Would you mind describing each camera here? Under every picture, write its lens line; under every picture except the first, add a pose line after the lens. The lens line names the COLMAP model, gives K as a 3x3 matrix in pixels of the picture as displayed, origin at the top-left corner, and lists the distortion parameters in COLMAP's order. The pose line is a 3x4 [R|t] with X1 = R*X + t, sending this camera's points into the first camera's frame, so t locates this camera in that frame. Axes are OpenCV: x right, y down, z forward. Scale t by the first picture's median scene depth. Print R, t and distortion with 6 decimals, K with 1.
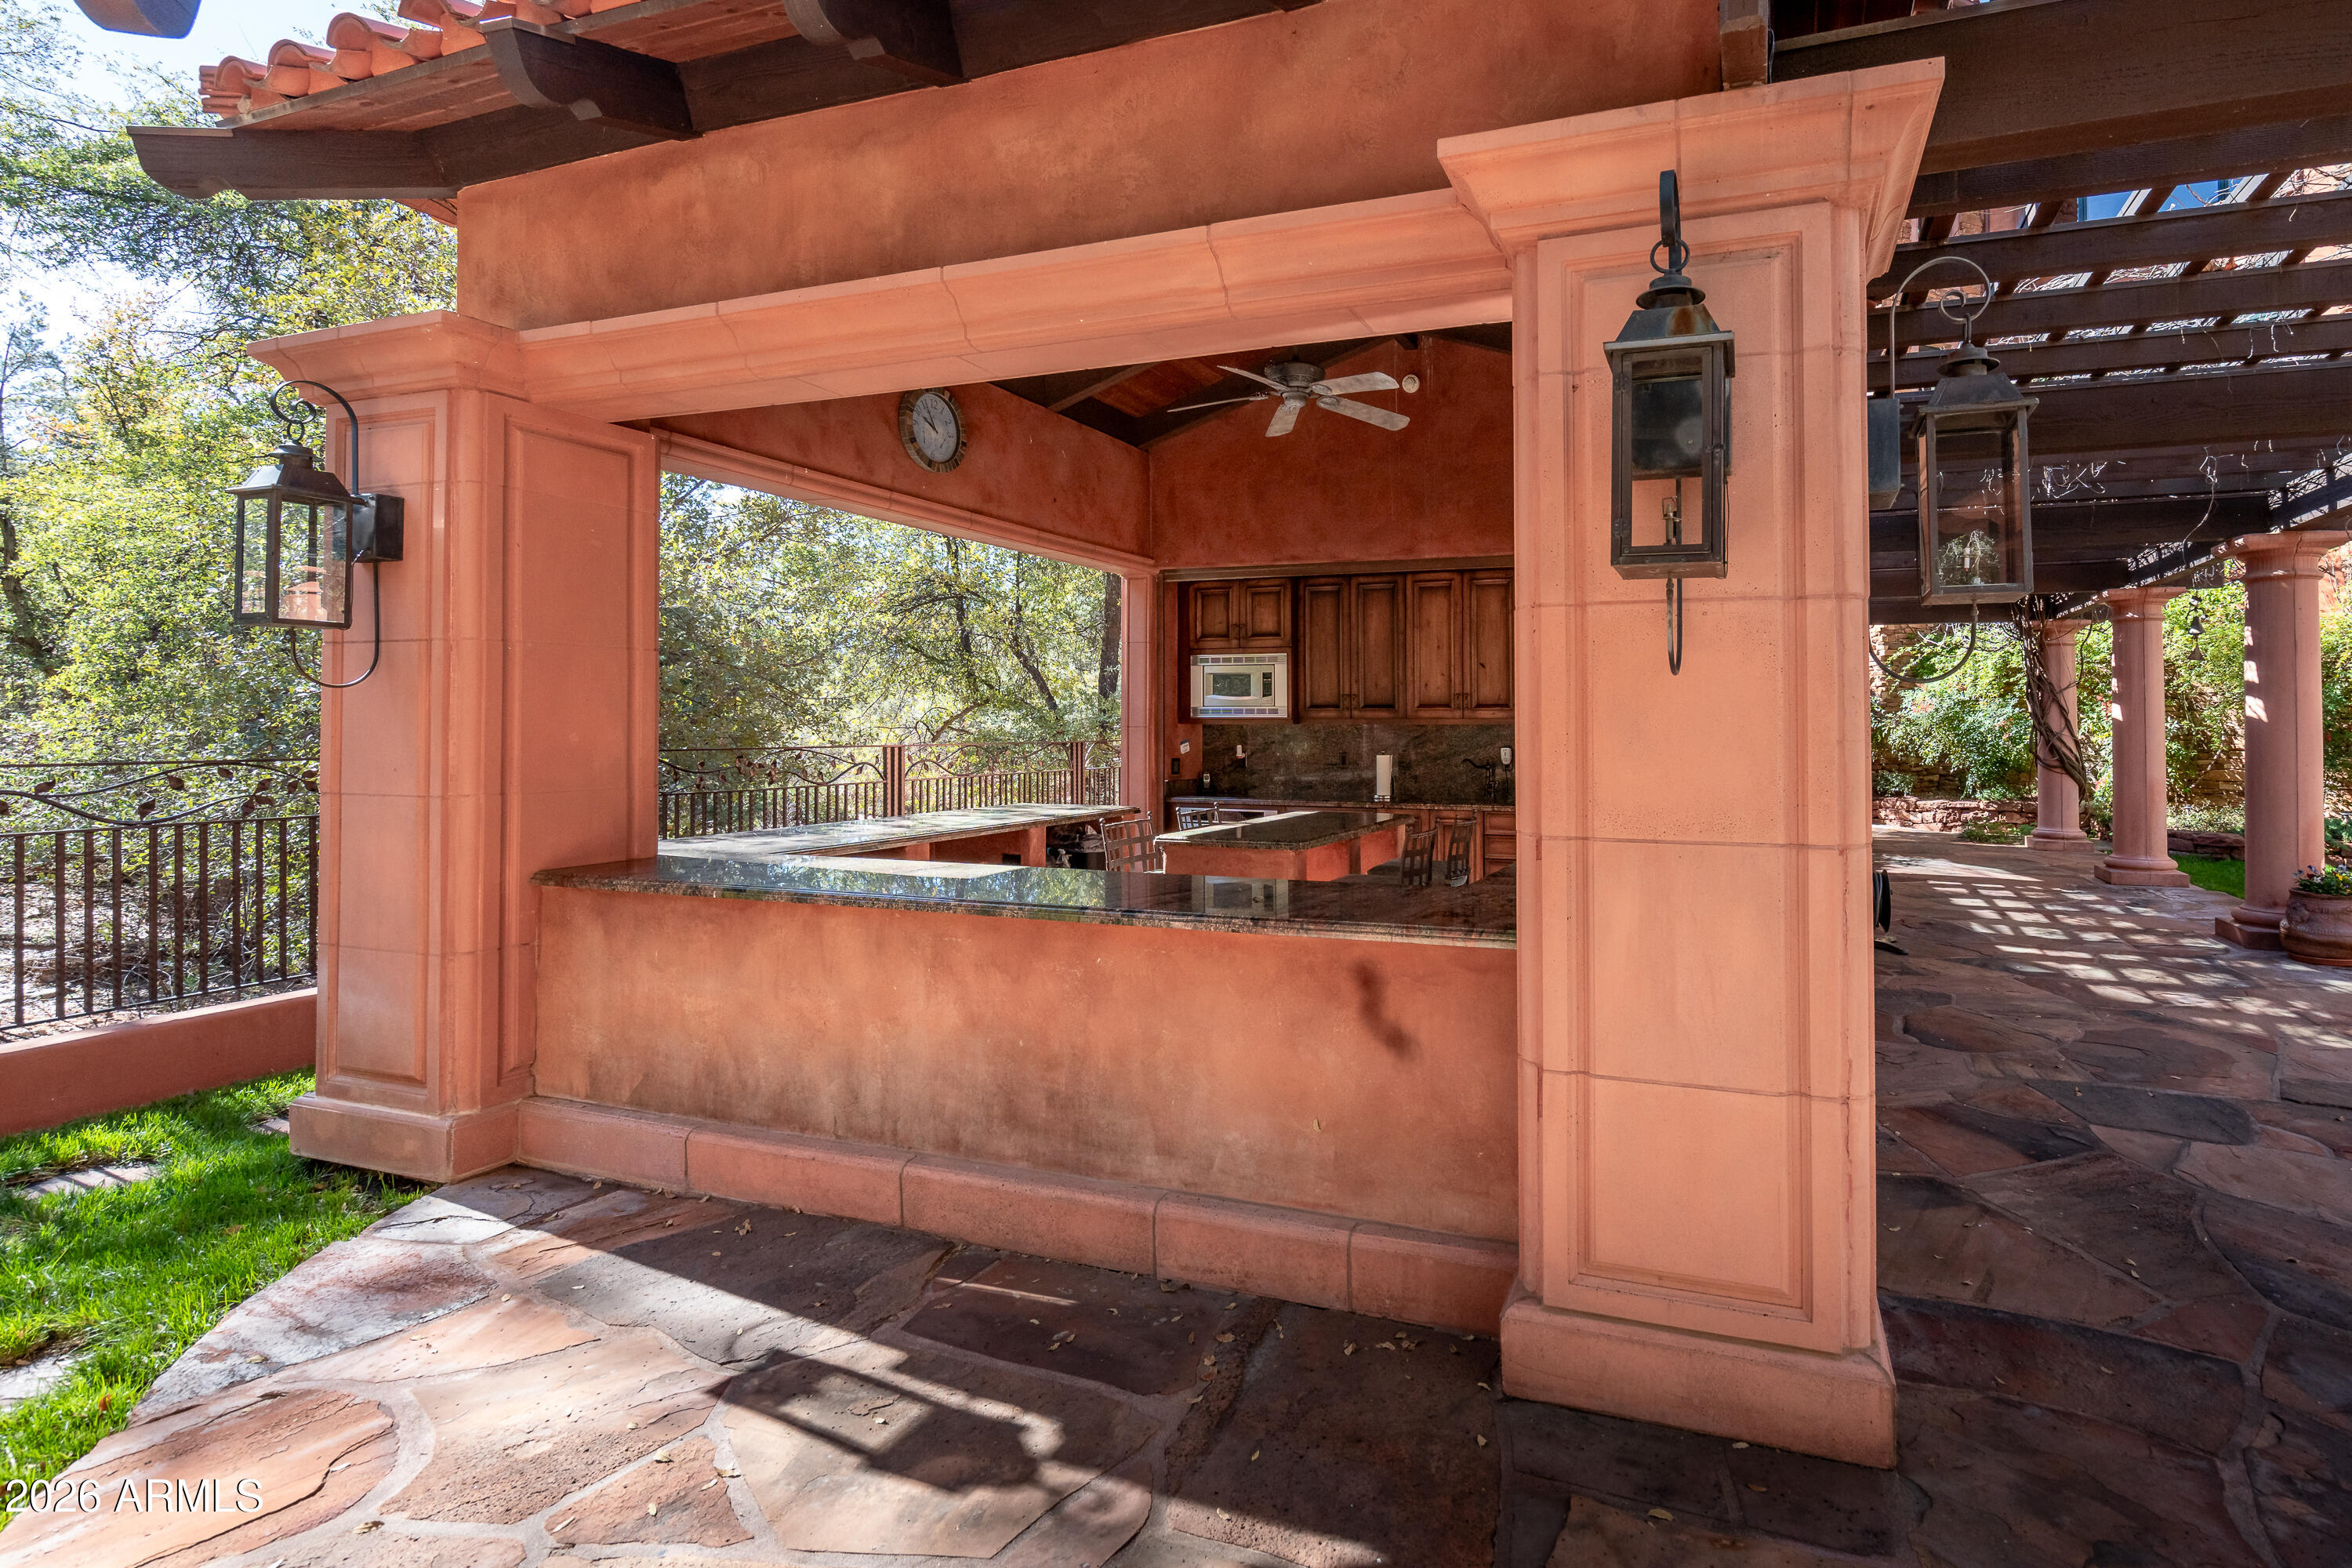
lens RADIAL K [[1135.1, 0, 1354.6], [0, 1135.1, 719.6], [0, 0, 1]] dist [-0.003096, -0.000045]
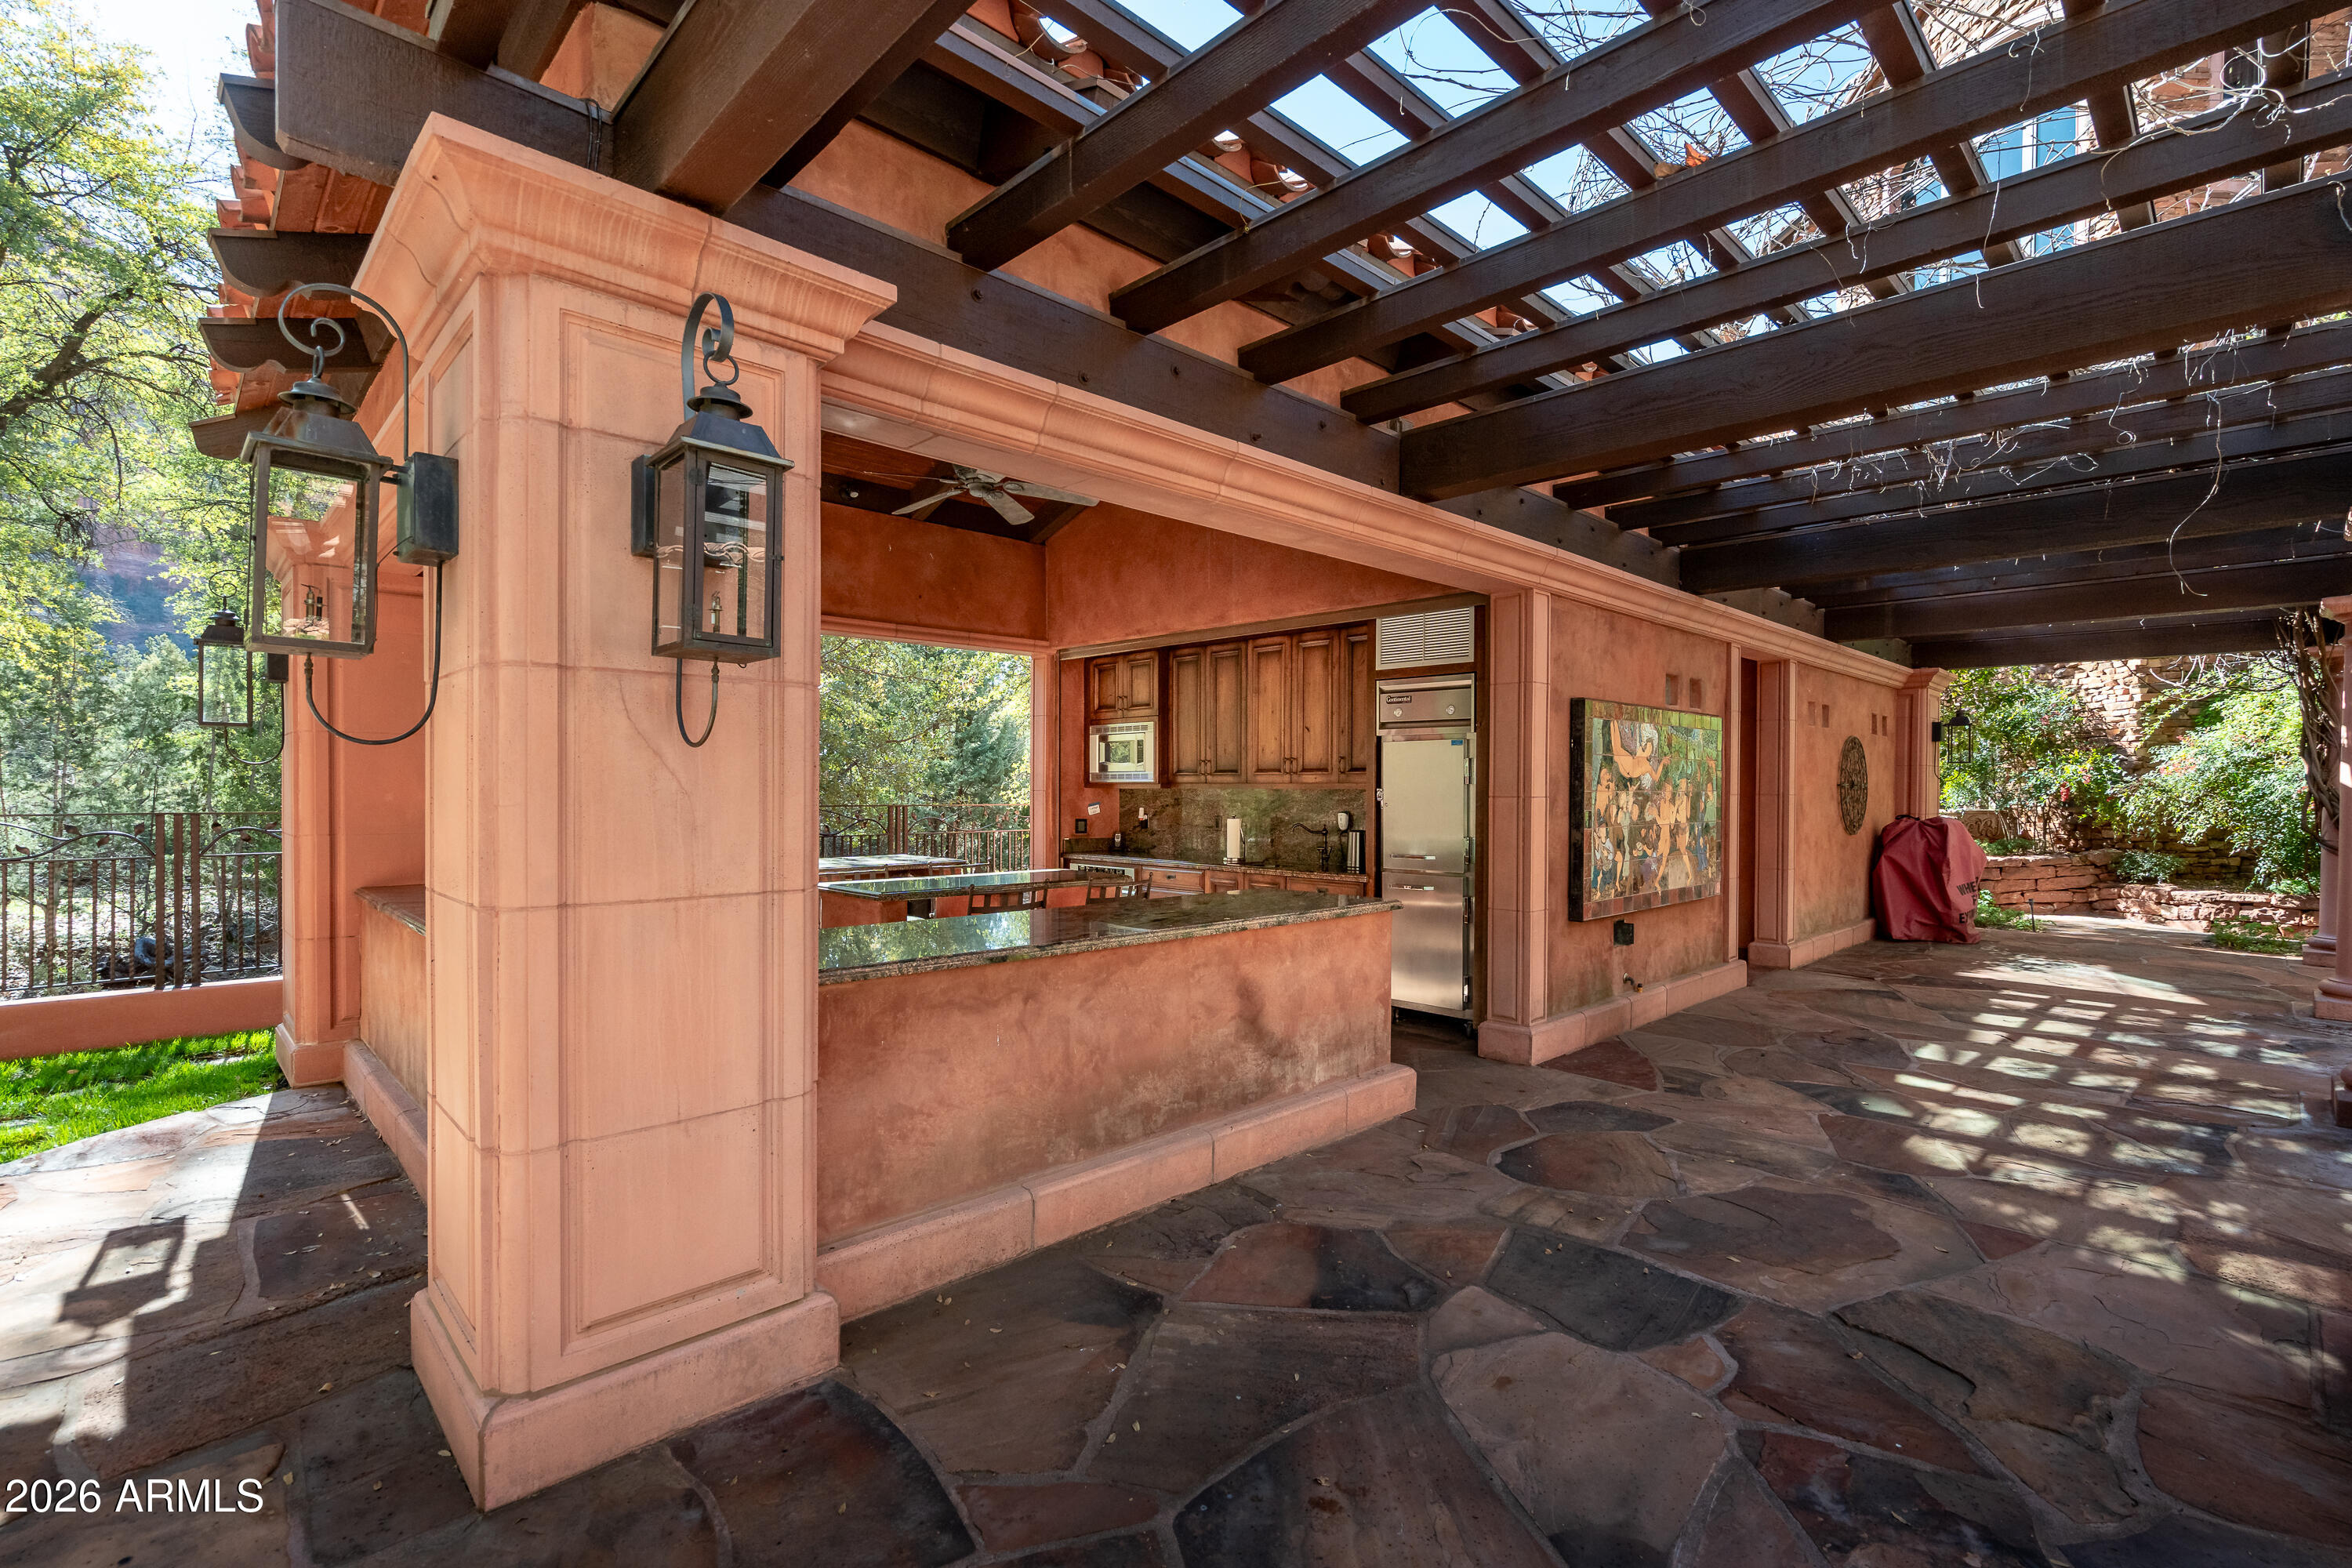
lens RADIAL K [[1059.9, 0, 1182.0], [0, 1059.9, 813.2], [0, 0, 1]] dist [-0.001311, 0.000259]
pose [[0.893715, 0.013026, -0.448447, 0.432093], [-0.000214, 0.999591, 0.028607, -0.001253], [0.448636, -0.025470, 0.893352, 0.128366]]
